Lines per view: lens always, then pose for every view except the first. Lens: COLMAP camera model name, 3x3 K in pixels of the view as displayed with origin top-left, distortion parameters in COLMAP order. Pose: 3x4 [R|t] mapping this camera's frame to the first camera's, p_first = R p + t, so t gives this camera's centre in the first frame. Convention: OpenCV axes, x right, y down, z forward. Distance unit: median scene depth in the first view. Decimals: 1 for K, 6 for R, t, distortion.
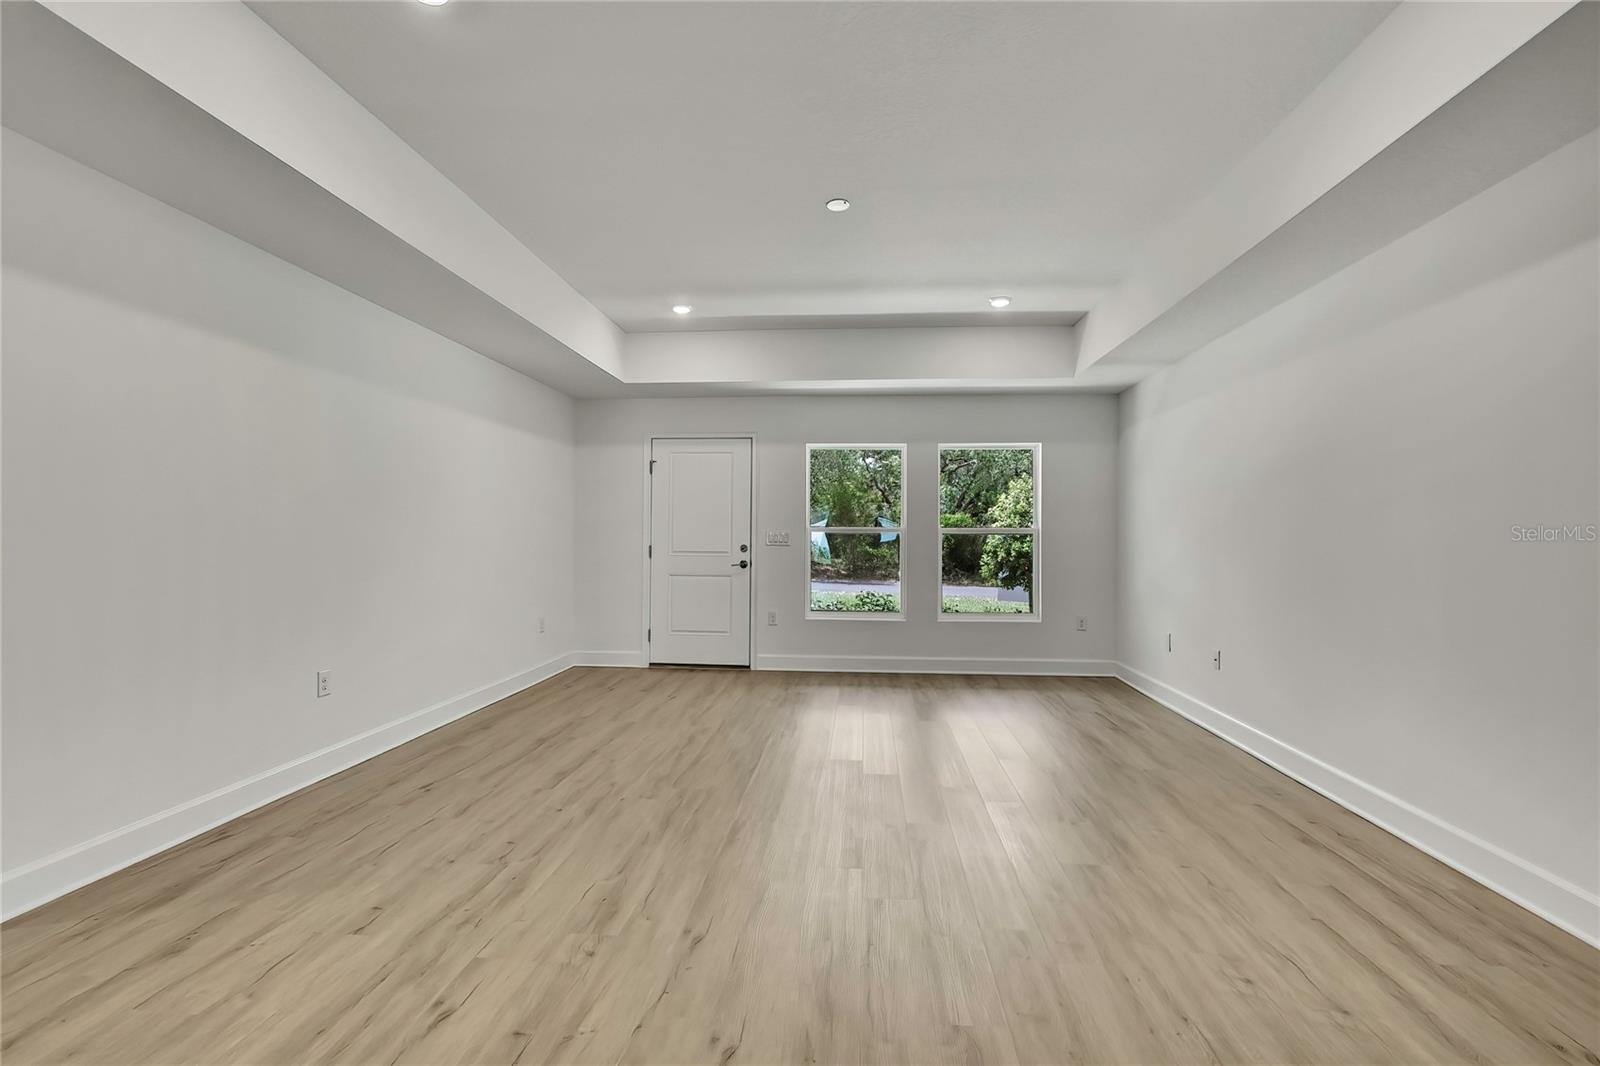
lens RADIAL K [[717.5, 0, 820.5], [0, 717.5, 533.0], [0, 0, 1]] dist [-0.015945, 0.002735]
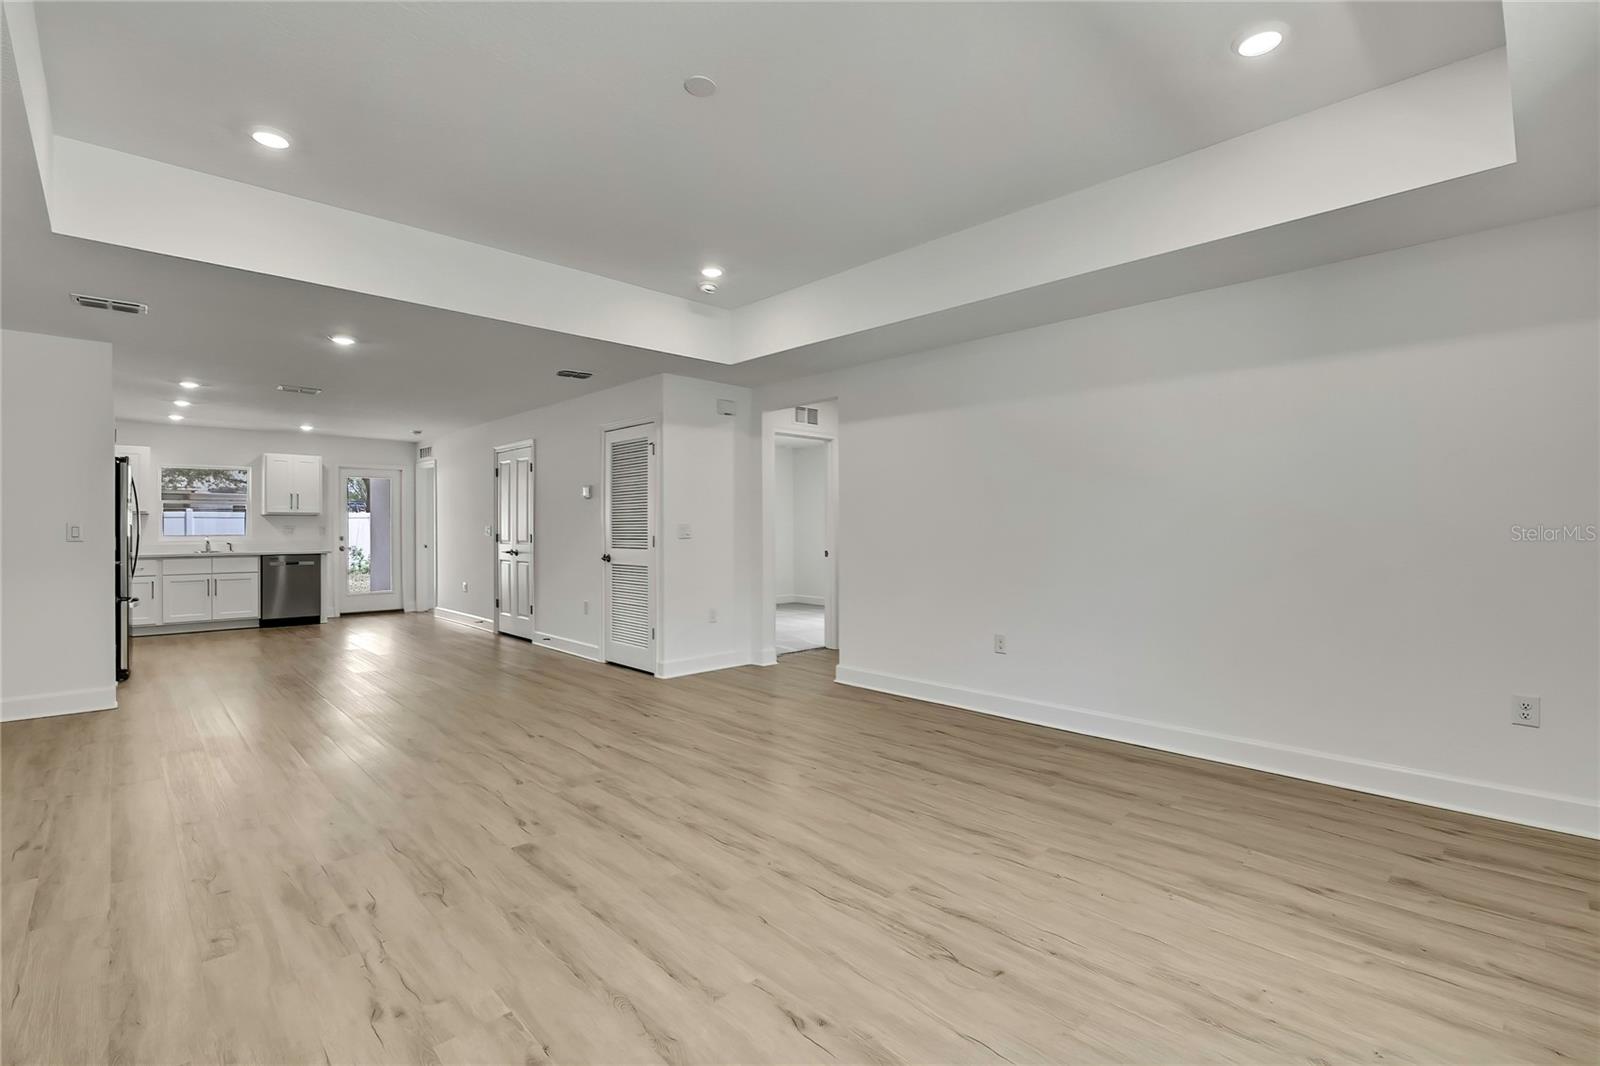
lens RADIAL K [[717.5, 0, 806.7], [0, 717.5, 510.4], [0, 0, 1]] dist [-0.015945, 0.002735]
pose [[-0.667178, -0.023982, -0.744512, 0.594285], [-0.000724, 0.999502, -0.031547, 0.009389], [0.744898, -0.020509, -0.666864, 1.829975]]
